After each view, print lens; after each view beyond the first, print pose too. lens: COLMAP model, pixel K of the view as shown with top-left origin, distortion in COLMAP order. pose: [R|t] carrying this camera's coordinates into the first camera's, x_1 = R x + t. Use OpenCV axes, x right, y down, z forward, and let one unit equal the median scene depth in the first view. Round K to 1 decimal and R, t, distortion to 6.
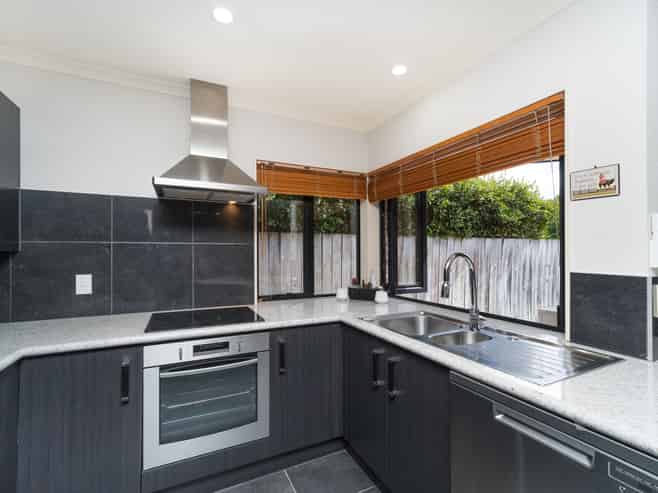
lens RADIAL K [[298.2, 0, 329.7], [0, 298.2, 250.1], [0, 0, 1]] dist [0.001825, -0.000171]
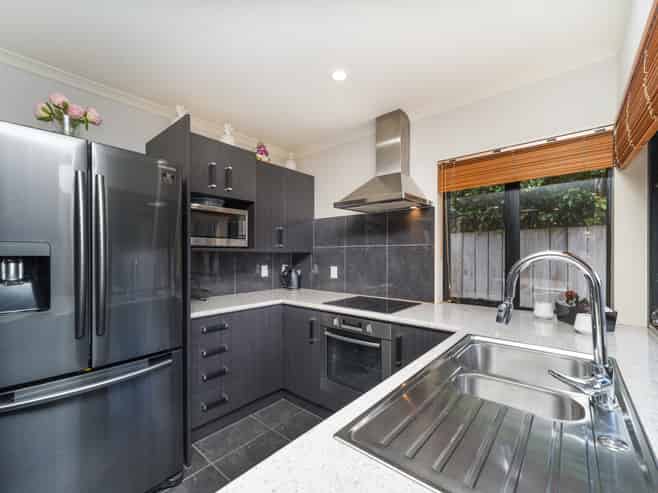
lens RADIAL K [[298.2, 0, 326.2], [0, 298.2, 251.2], [0, 0, 1]] dist [0.001825, -0.000171]
pose [[0.403363, -0.007827, -0.915006, 0.543692], [0.004515, 0.999968, -0.006564, 0.007570], [0.915029, -0.001484, 0.403386, 0.250241]]
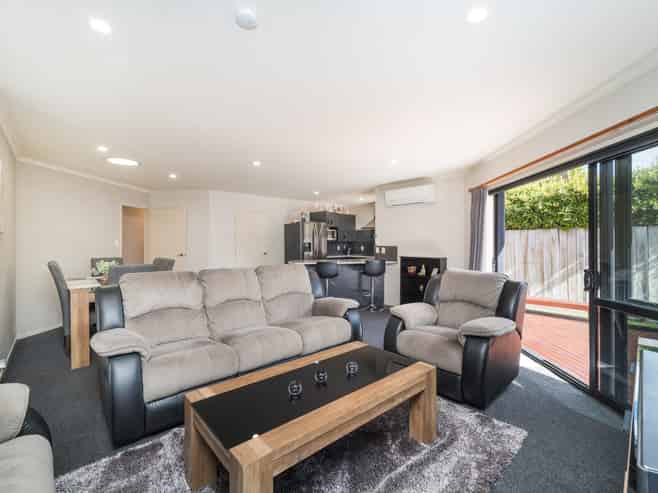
lens RADIAL K [[298.2, 0, 331.9], [0, 298.2, 245.3], [0, 0, 1]] dist [0.001825, -0.000171]
pose [[0.268554, -0.001298, -0.963264, 3.411607], [0.002535, 0.999997, -0.000641, 0.058801], [0.963261, -0.002270, 0.268557, -0.760543]]
